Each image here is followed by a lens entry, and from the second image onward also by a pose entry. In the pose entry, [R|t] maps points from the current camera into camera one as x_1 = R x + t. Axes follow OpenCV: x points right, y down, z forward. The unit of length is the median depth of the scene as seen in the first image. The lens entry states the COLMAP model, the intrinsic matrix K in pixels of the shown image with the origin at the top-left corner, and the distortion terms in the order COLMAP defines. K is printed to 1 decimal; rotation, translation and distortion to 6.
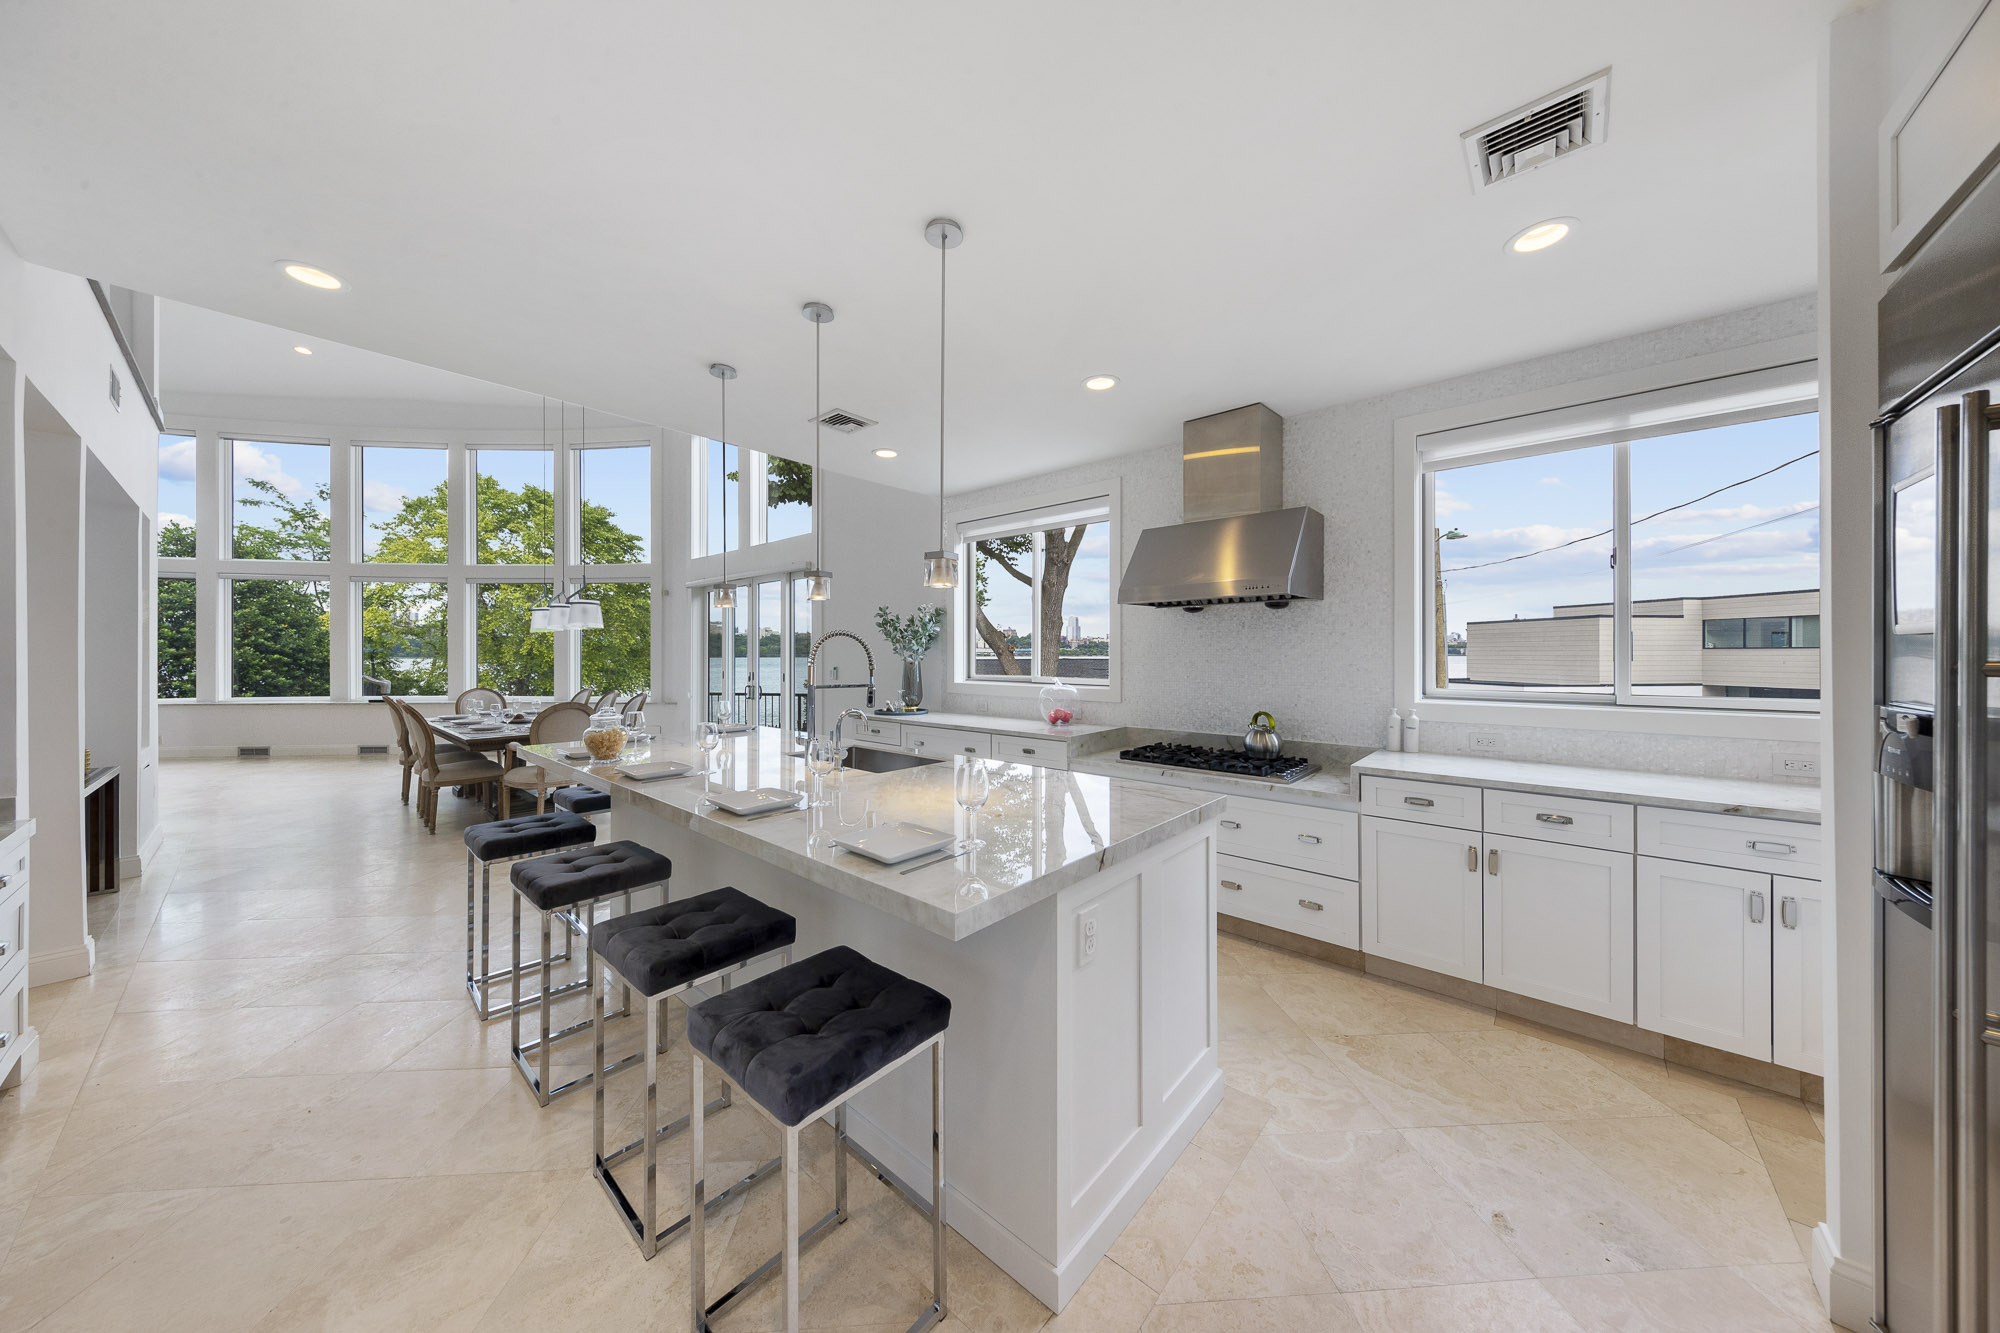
lens RADIAL K [[634.2, 0, 998.4], [0, 634.2, 651.5], [0, 0, 1]] dist [-0.000664, -0.000032]
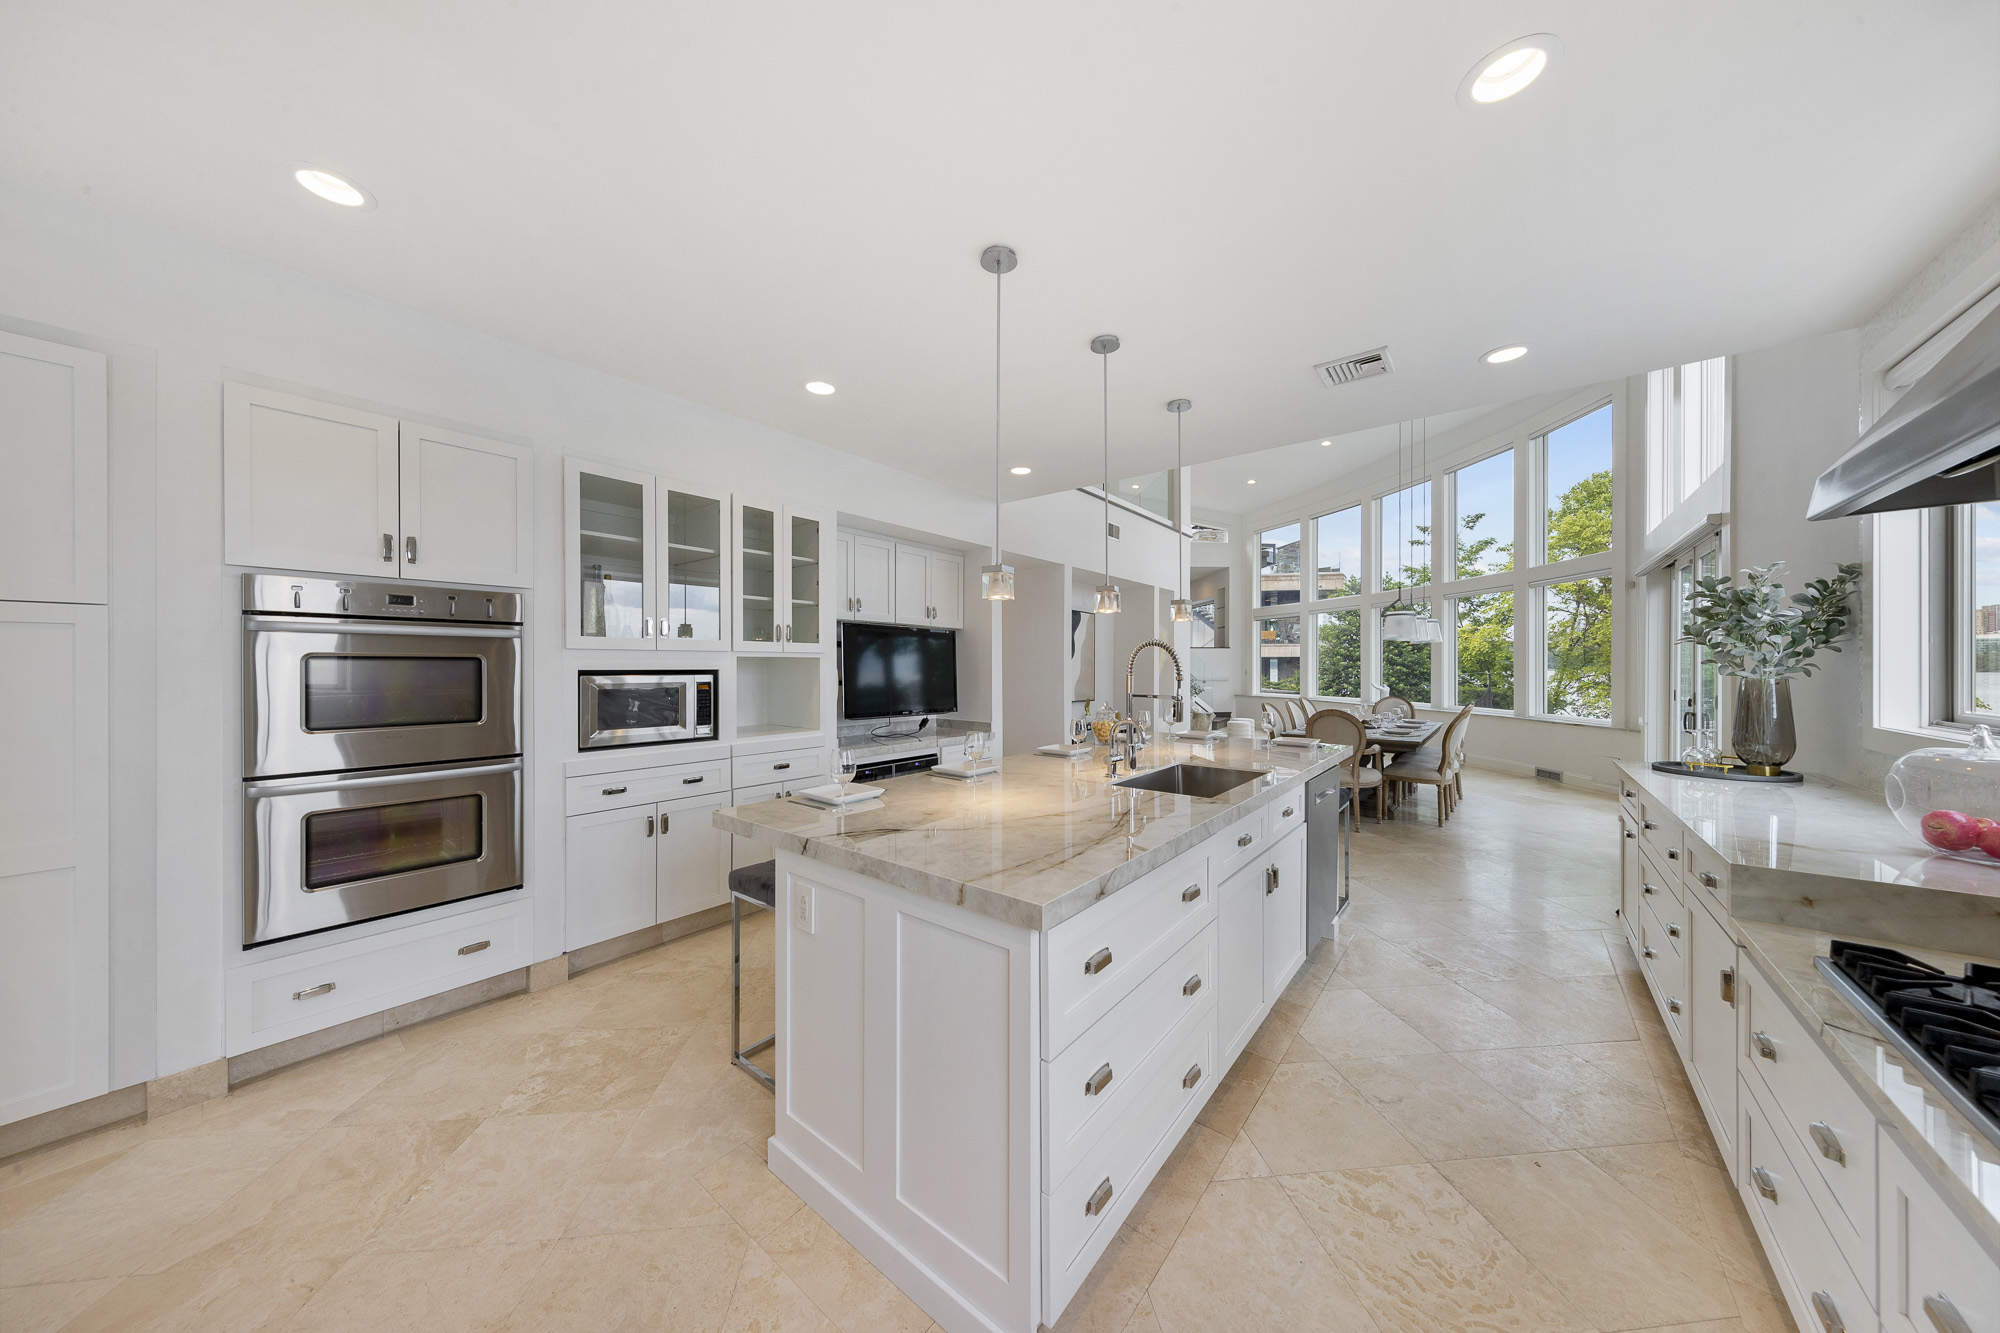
lens RADIAL K [[631.4, 0, 1000.0], [0, 631.4, 666.5], [0, 0, 1]] dist [-0.000547, -0.000047]
pose [[0.036536, 0.002139, -0.999330, 0.471011], [0.003082, 0.999993, 0.002253, 0.003473], [0.999328, -0.003162, 0.036530, 0.477152]]
